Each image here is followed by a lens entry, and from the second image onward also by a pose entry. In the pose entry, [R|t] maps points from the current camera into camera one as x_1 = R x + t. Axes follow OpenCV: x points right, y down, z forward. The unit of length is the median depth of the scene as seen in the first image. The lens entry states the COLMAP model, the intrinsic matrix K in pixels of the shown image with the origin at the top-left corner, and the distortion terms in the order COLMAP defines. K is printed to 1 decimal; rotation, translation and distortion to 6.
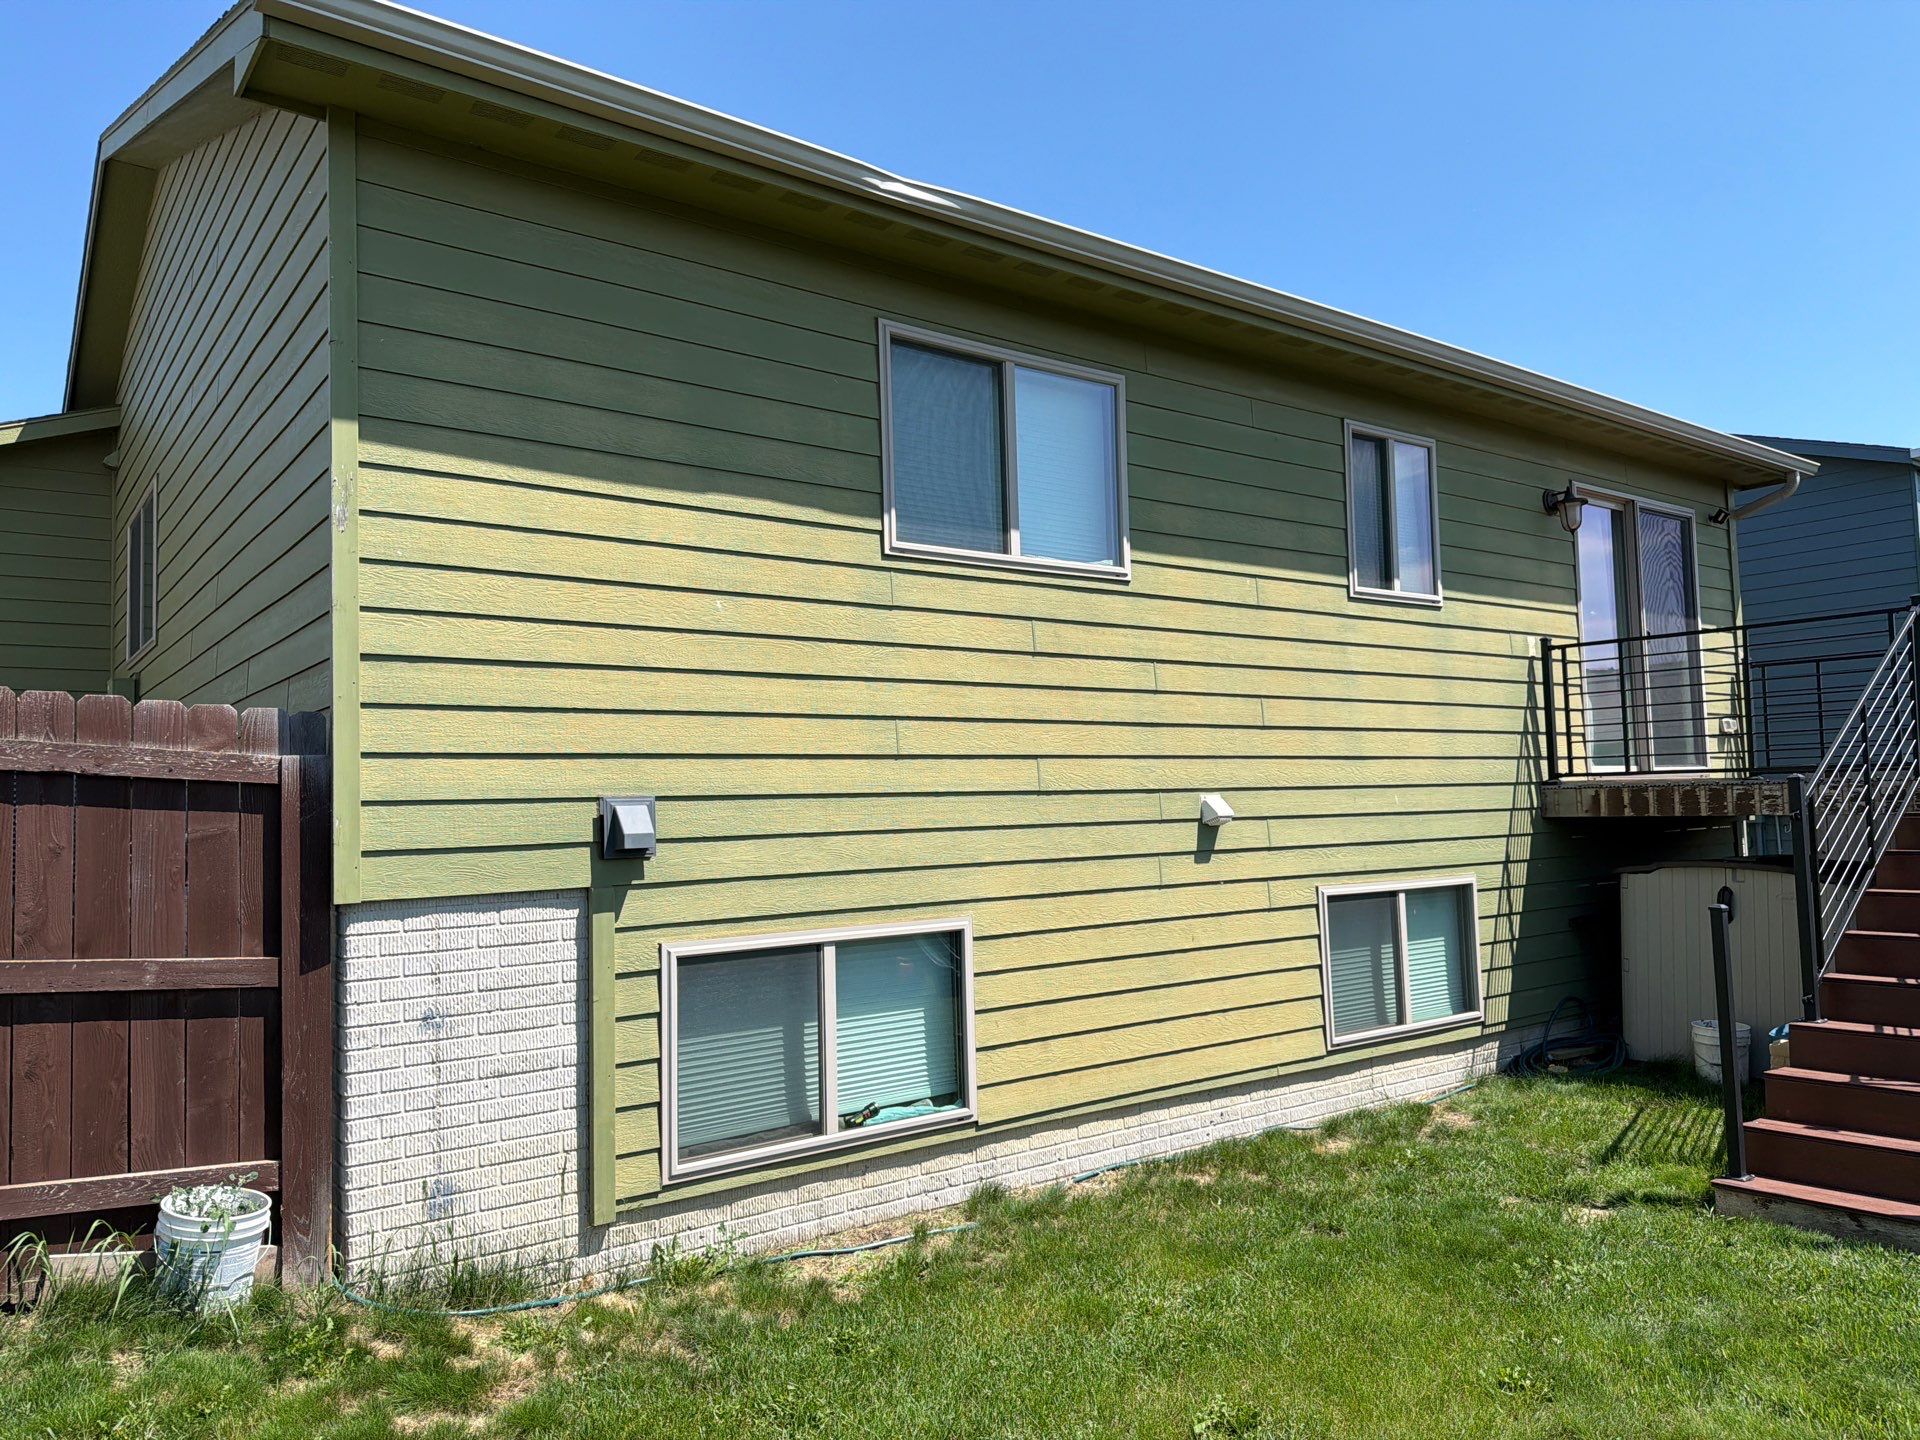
lens RADIAL K [[1358.7, 0, 956.8], [0, 1358.7, 721.6], [0, 0, 1]] dist [0.002208, -0.008692]
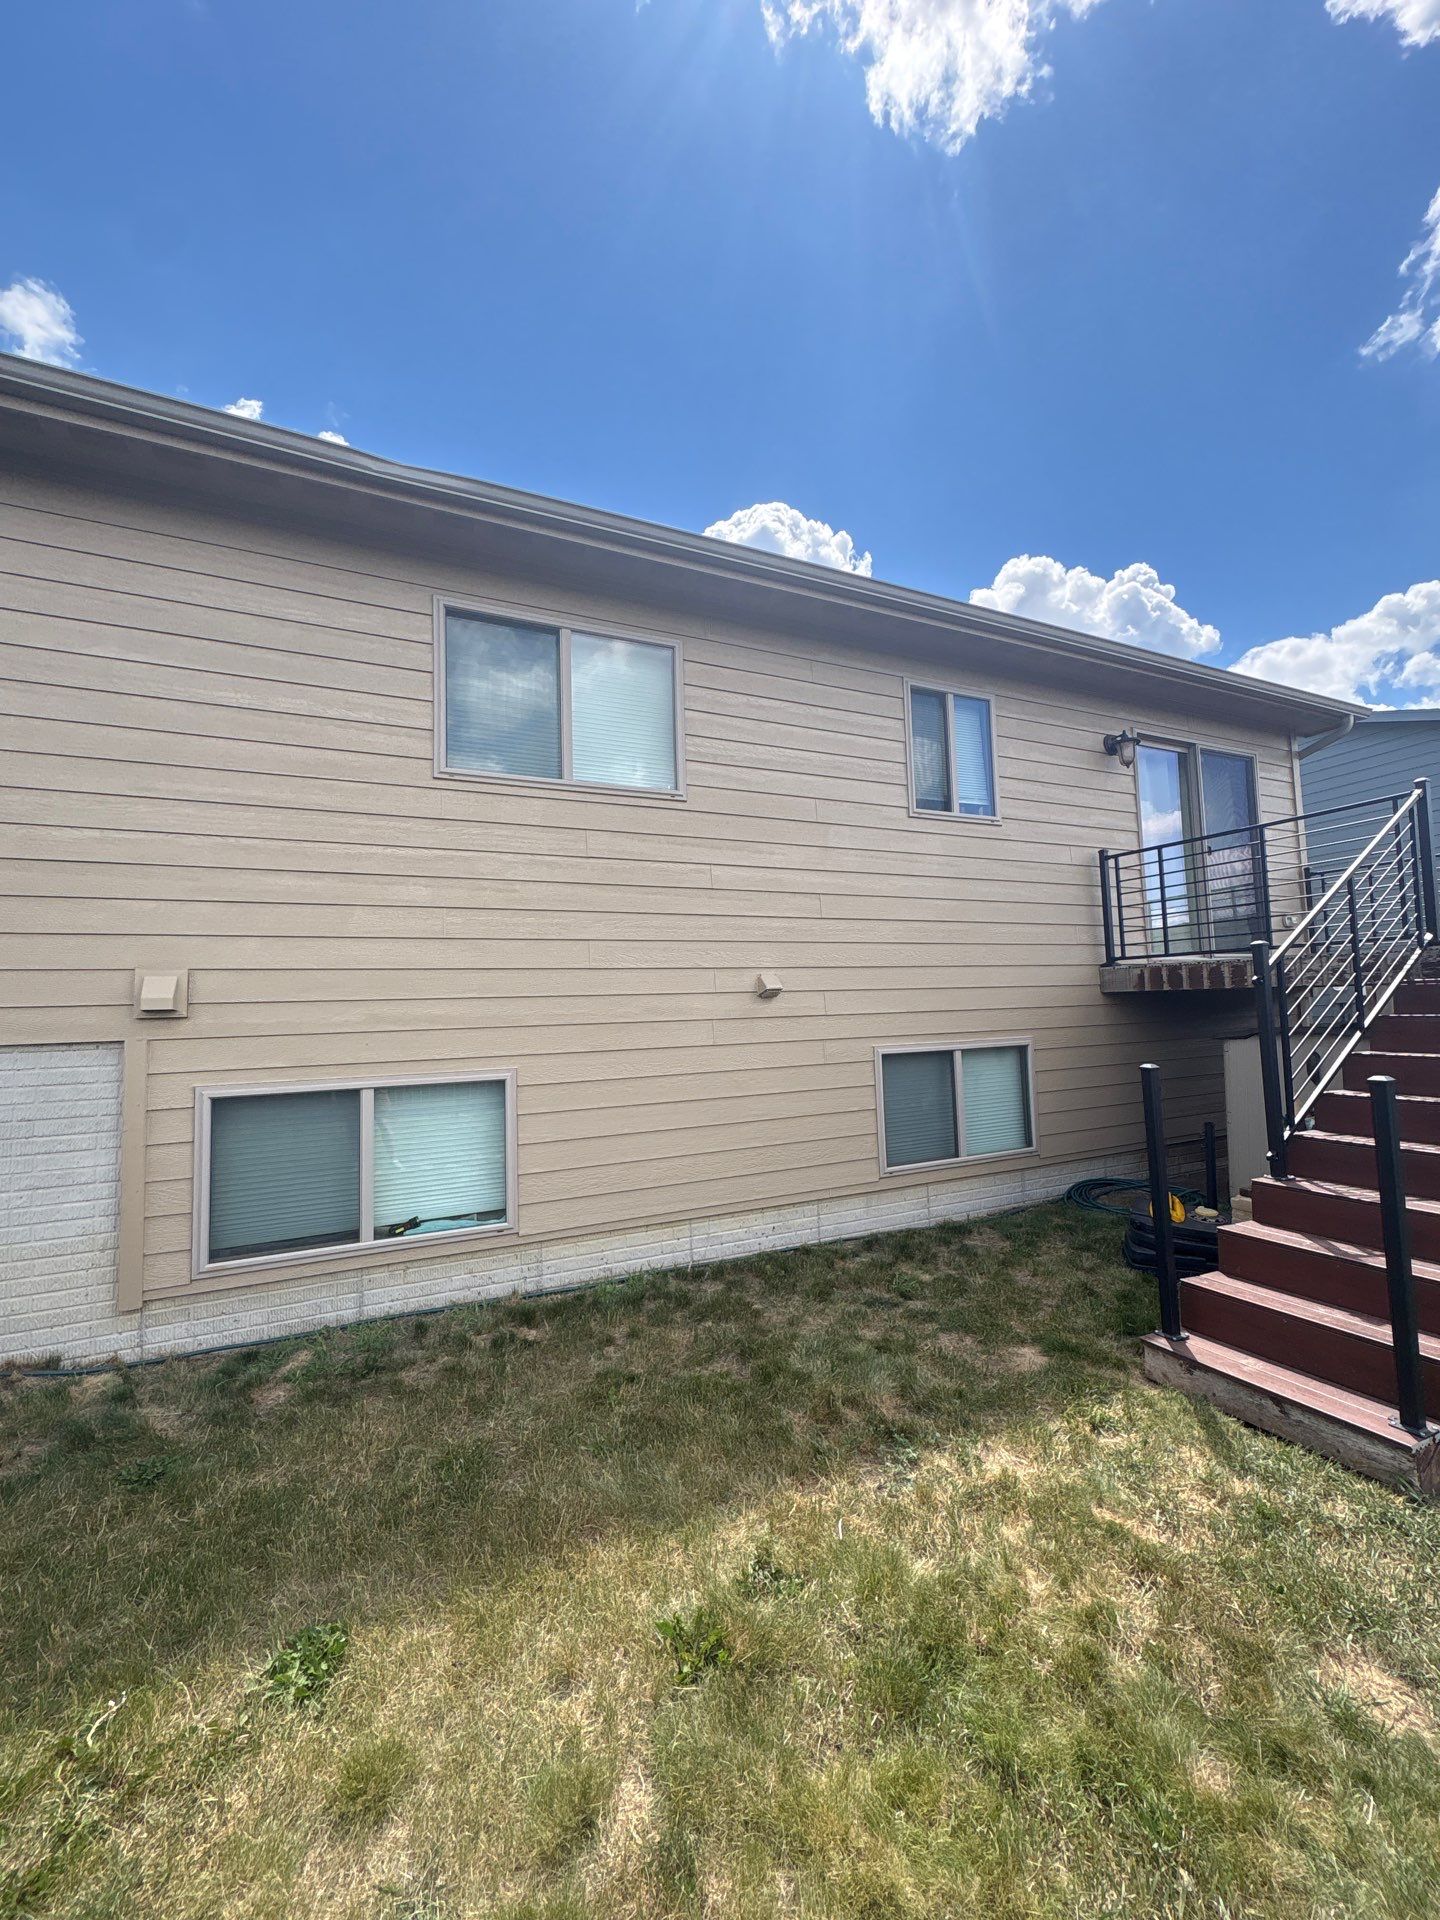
lens RADIAL K [[765.2, 0, 723.9], [0, 765.2, 959.8], [0, 0, 1]] dist [0.002352, -0.001138]
pose [[0.979919, -0.018009, -0.198583, 0.270236], [0.018669, 0.999825, 0.001452, 0.037860], [0.198522, -0.005130, 0.980083, 0.279568]]
